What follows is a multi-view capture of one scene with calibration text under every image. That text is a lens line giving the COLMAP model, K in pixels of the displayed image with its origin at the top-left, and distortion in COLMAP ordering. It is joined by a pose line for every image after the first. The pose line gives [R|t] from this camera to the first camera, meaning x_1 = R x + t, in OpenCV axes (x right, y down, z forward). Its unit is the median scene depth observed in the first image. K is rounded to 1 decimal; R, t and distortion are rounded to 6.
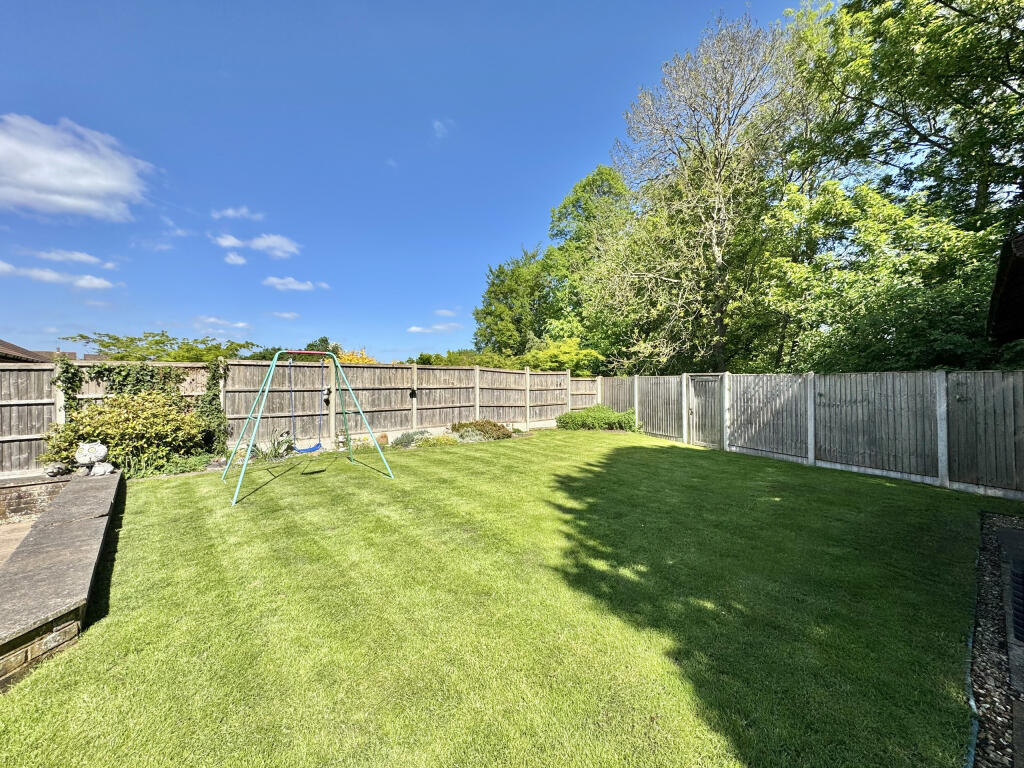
lens RADIAL K [[410.0, 0, 514.0], [0, 410.0, 379.7], [0, 0, 1]] dist [-0.001027, 0.000460]
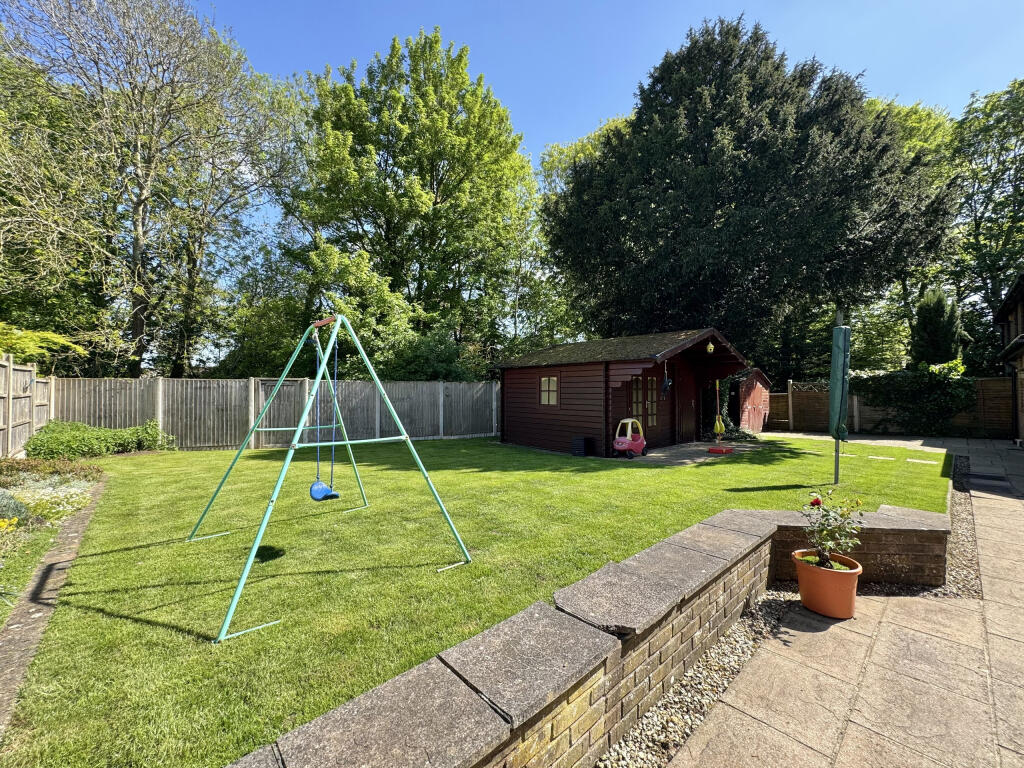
lens RADIAL K [[410.0, 0, 512.0], [0, 410.0, 385.3], [0, 0, 1]] dist [-0.001027, 0.000460]
pose [[-0.009684, 0.012852, 0.999871, -1.018451], [-0.007867, 0.999885, -0.012928, 0.020856], [-0.999922, -0.007992, -0.009582, 0.711769]]
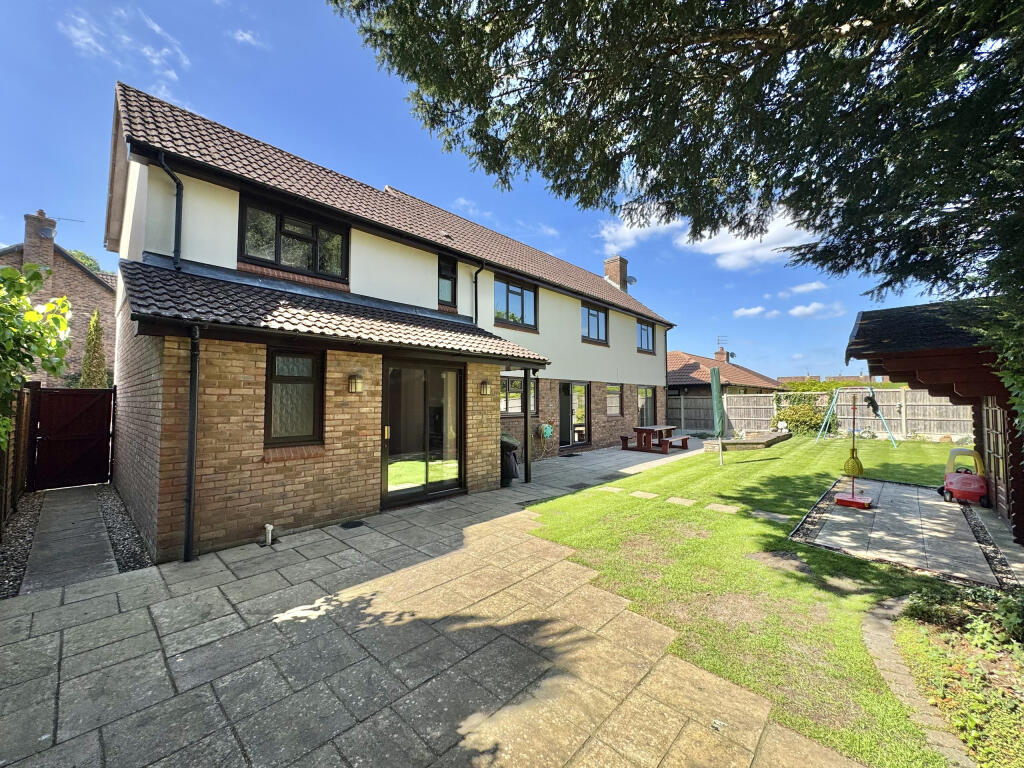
lens RADIAL K [[410.0, 0, 510.5], [0, 410.0, 382.0], [0, 0, 1]] dist [-0.001027, 0.000460]
pose [[0.091332, -0.042072, -0.994931, 0.545707], [0.007322, 0.999108, -0.041577, -0.006159], [0.995794, -0.003487, 0.091558, -0.381228]]
